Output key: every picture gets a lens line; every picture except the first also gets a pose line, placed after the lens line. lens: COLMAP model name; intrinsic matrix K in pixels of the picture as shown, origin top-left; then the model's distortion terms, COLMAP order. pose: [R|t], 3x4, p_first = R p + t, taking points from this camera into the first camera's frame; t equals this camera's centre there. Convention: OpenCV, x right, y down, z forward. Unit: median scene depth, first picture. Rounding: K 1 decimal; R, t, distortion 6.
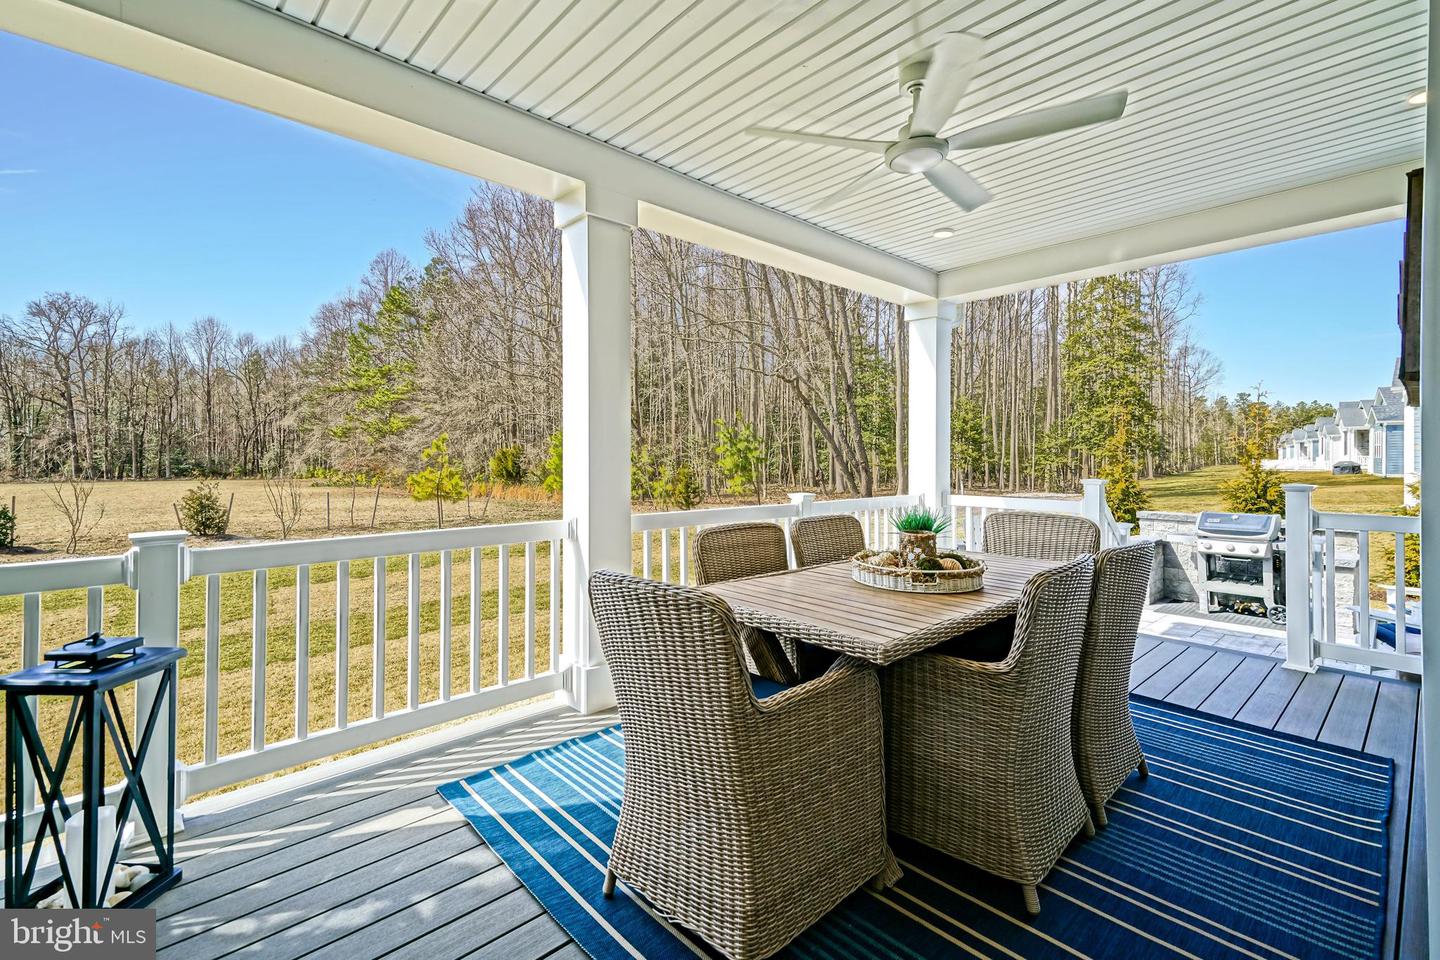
lens RADIAL K [[636.9, 0, 703.3], [0, 636.9, 456.1], [0, 0, 1]] dist [0.030271, -0.000131]
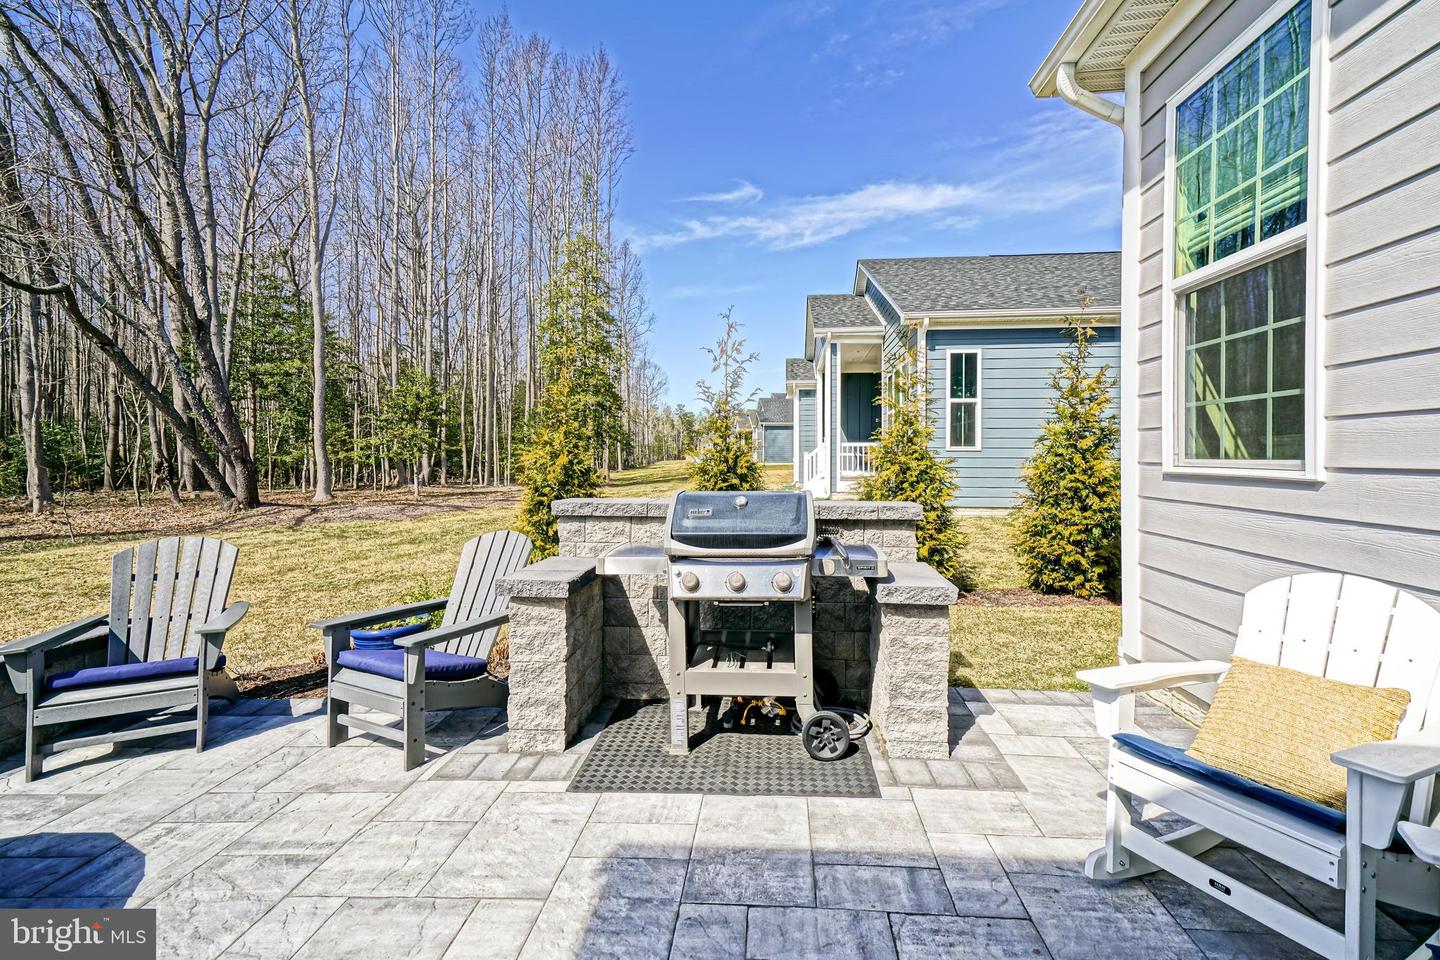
lens RADIAL K [[648.7, 0, 715.3], [0, 648.7, 462.0], [0, 0, 1]] dist [-0.000004, -0.000343]
pose [[0.732858, -0.009378, 0.680317, 0.332774], [0.003190, 0.999941, 0.010347, 0.040912], [-0.680374, -0.005412, 0.732845, 0.446714]]
